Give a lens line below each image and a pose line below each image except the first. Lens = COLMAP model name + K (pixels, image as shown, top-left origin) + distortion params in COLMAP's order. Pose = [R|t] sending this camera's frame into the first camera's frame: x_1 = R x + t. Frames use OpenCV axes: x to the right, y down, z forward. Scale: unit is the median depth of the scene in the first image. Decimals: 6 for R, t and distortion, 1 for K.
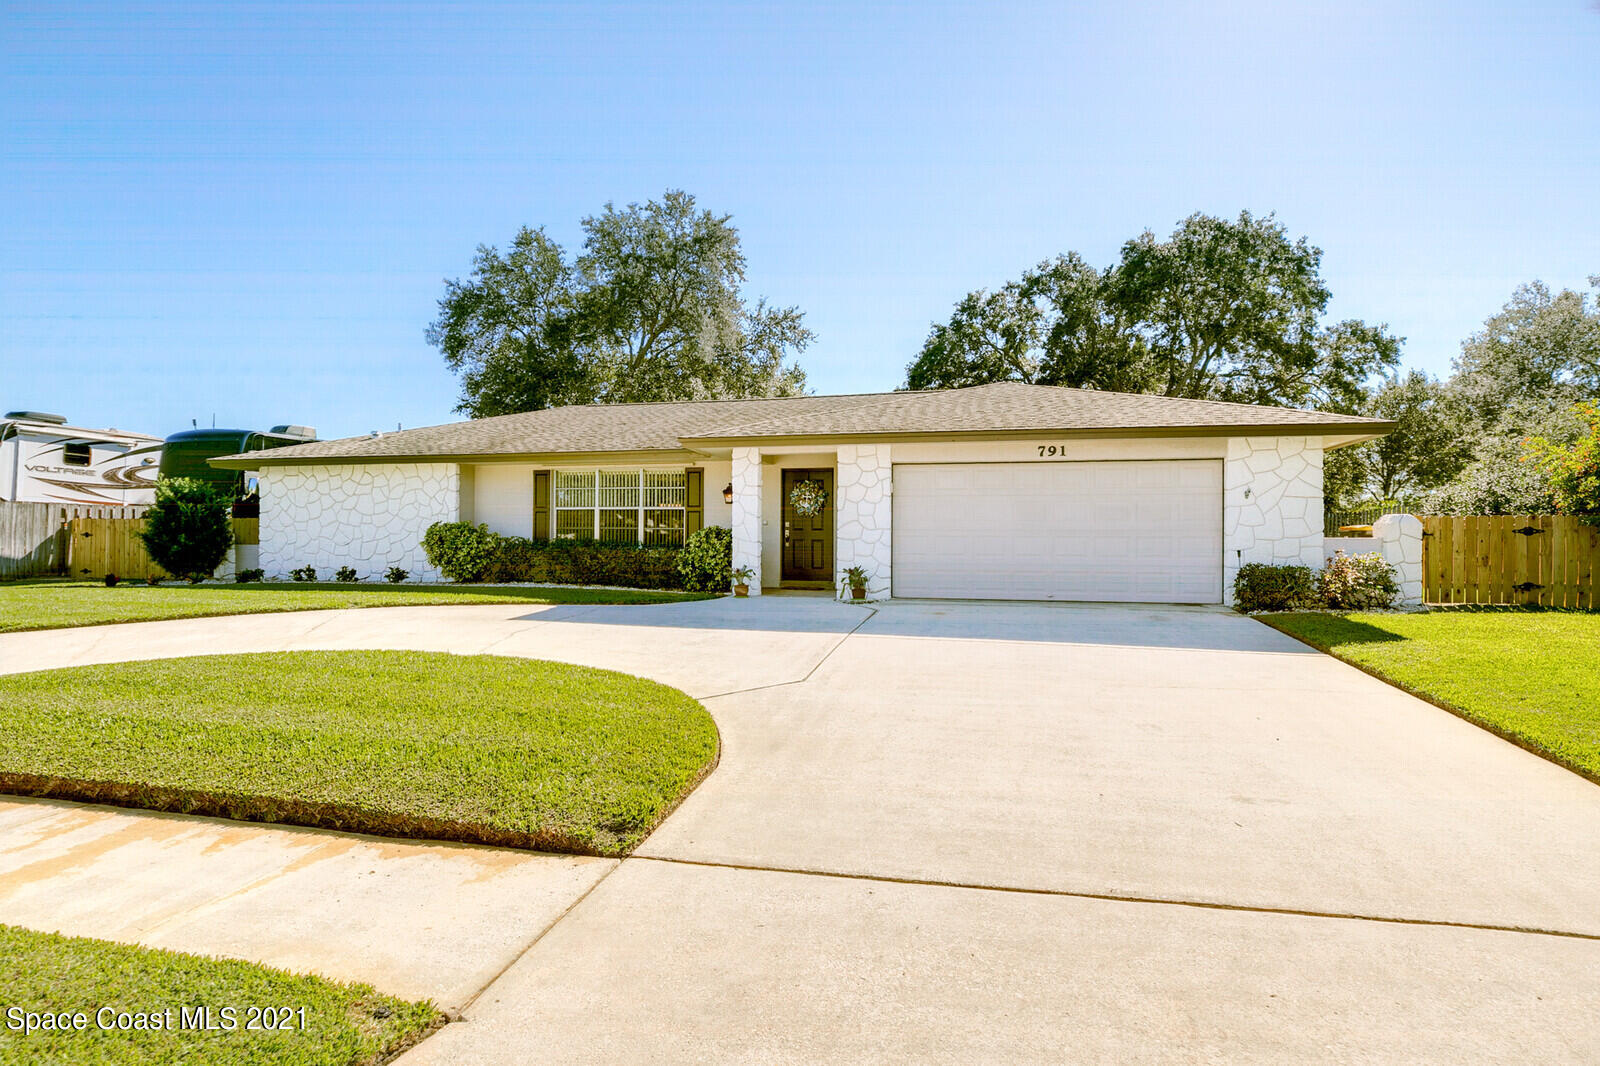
lens RADIAL K [[811.1, 0, 804.3], [0, 811.1, 531.8], [0, 0, 1]] dist [-0.024649, 0.001875]
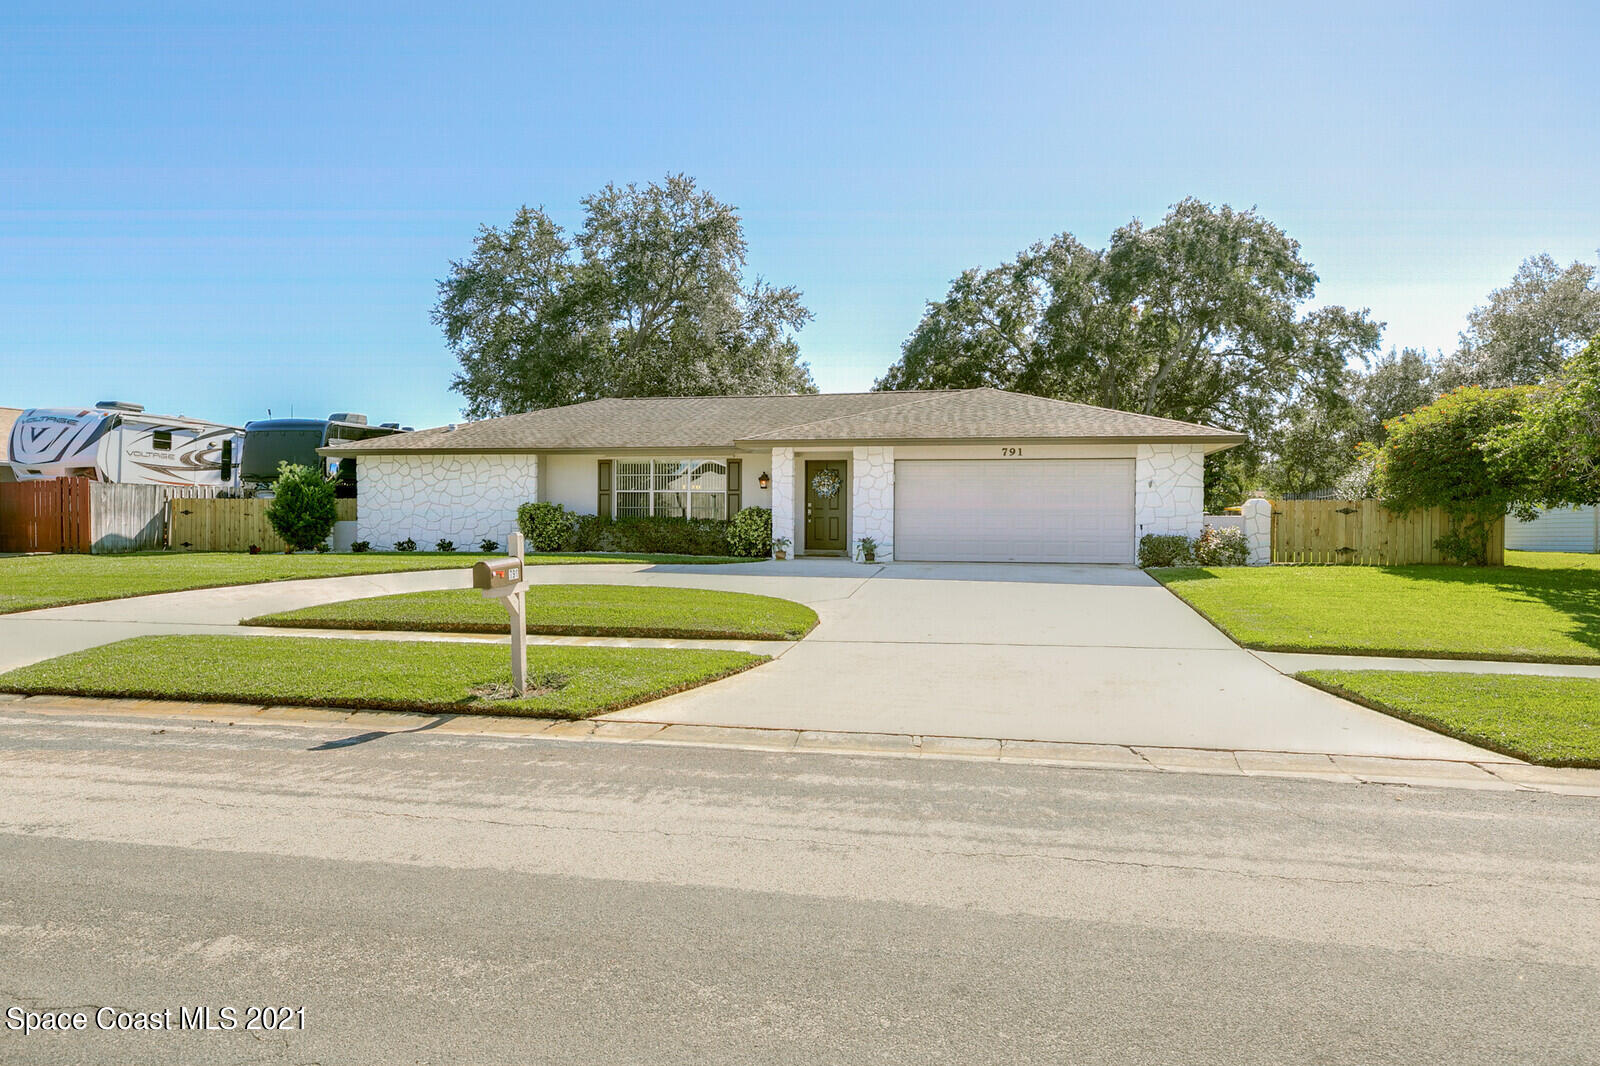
lens RADIAL K [[1024.4, 0, 785.2], [0, 1024.4, 528.1], [0, 0, 1]] dist [-0.003919, 0.005754]
pose [[0.999878, 0.000511, 0.015641, -0.064718], [-0.000823, 0.999800, 0.019995, -0.003740], [-0.015628, -0.020005, 0.999678, -0.453561]]
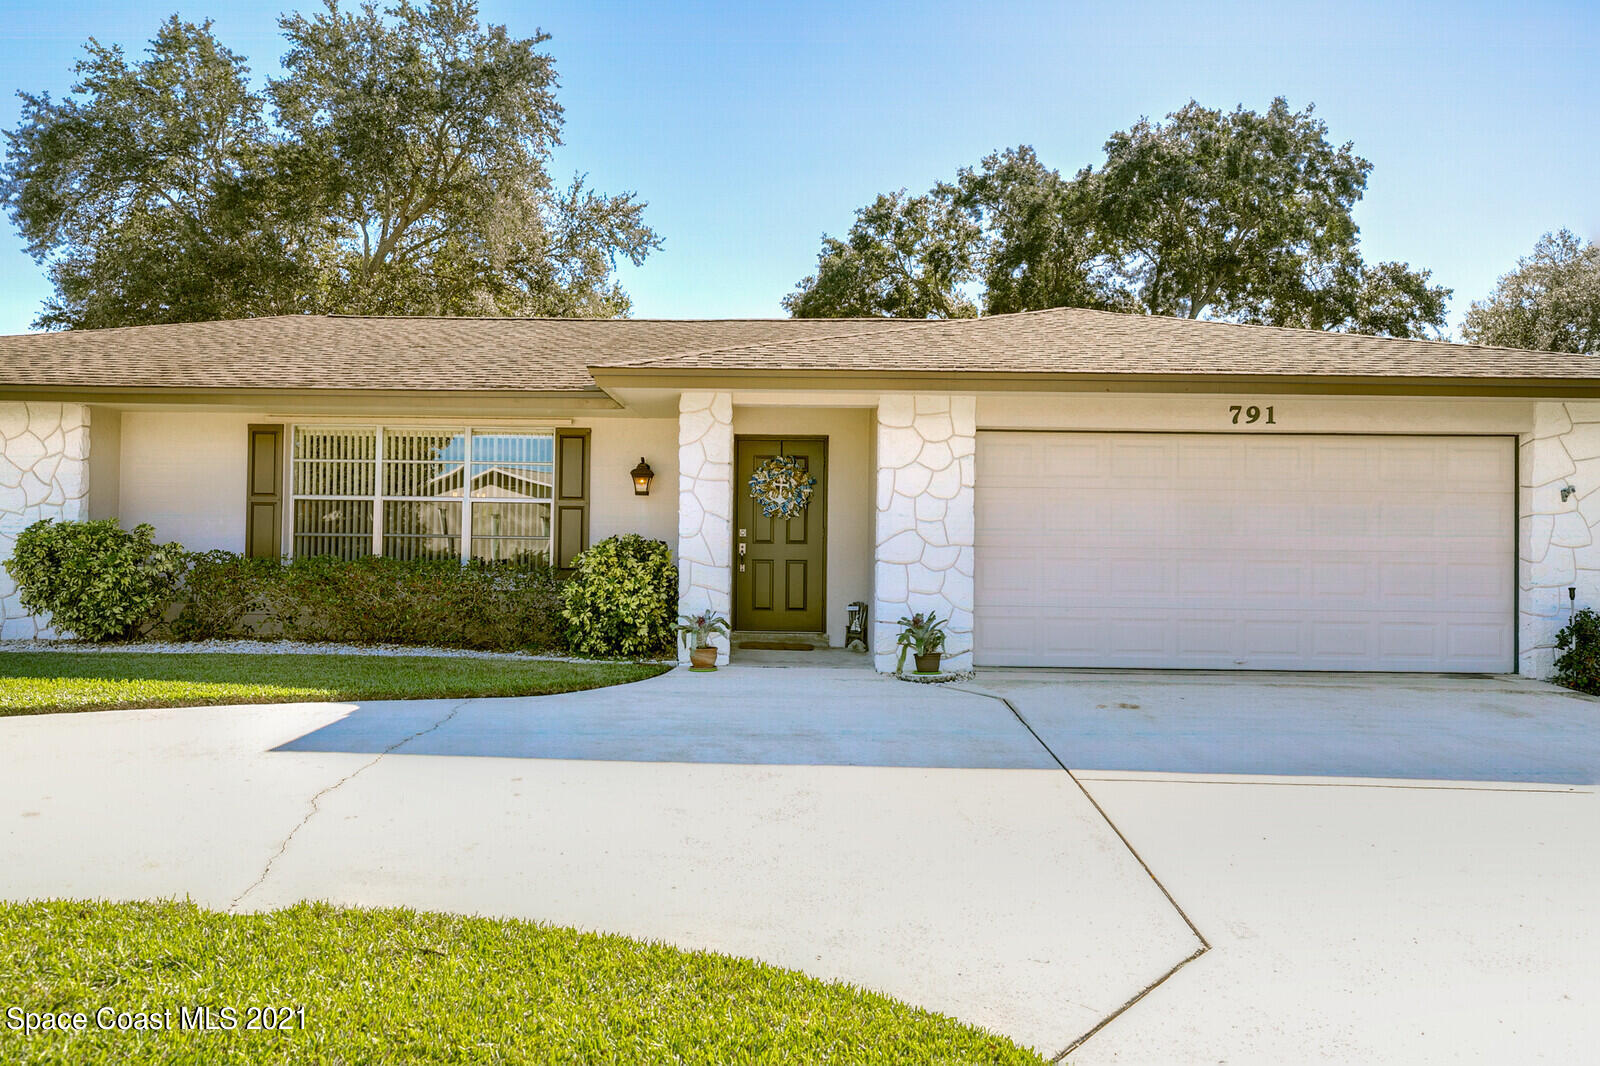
lens RADIAL K [[1071.5, 0, 787.5], [0, 1071.5, 531.9], [0, 0, 1]] dist [0.019687, -0.010253]
pose [[0.975731, 0.010497, 0.218720, -0.120637], [-0.010177, 0.999945, -0.002588, -0.006226], [-0.218735, 0.000299, 0.975784, 0.199471]]
